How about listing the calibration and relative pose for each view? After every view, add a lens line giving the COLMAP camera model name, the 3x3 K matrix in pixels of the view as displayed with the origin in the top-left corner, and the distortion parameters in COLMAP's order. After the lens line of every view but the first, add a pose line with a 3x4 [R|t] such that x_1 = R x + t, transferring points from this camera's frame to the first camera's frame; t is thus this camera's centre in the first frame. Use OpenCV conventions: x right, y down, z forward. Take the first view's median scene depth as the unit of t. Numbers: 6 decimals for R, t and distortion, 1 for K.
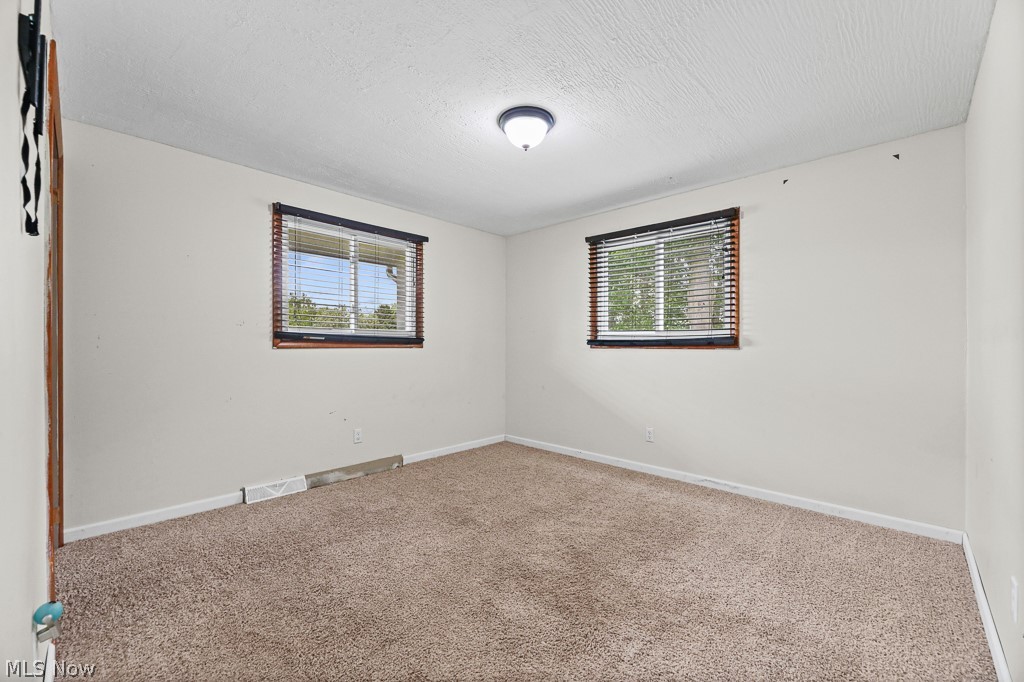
lens RADIAL K [[417.3, 0, 512.6], [0, 417.3, 349.2], [0, 0, 1]] dist [0.000016, -0.000661]
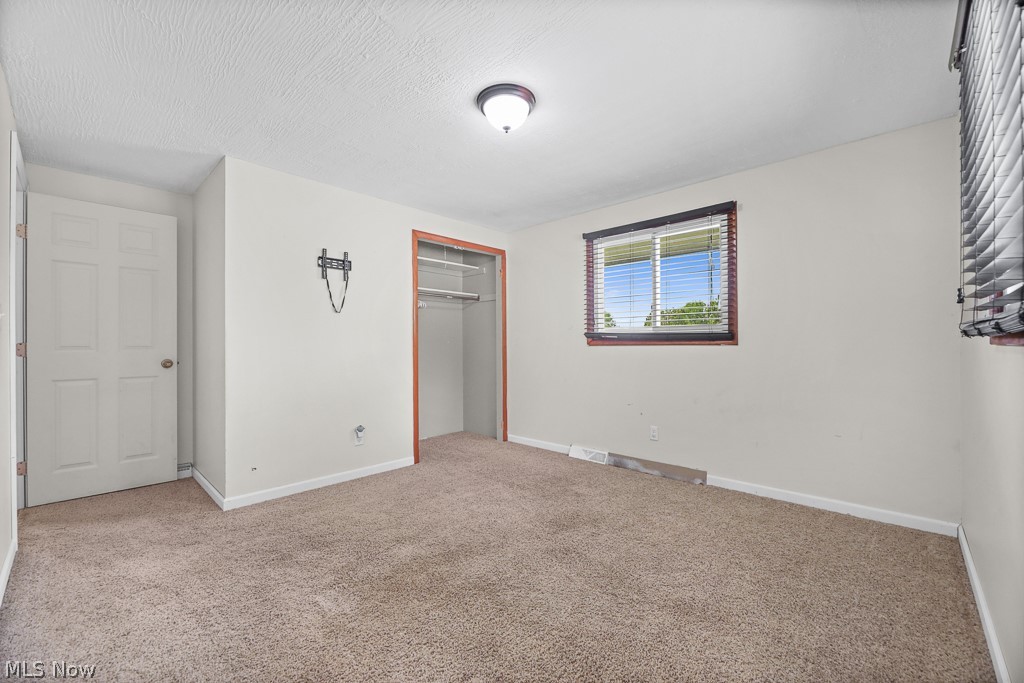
lens RADIAL K [[417.3, 0, 512.6], [0, 417.3, 349.7], [0, 0, 1]] dist [0.000016, -0.000661]
pose [[0.000718, 0.010744, -0.999942, 0.685643], [-0.003893, 0.999935, 0.010741, -0.002907], [0.999992, 0.003885, 0.000759, 0.718833]]
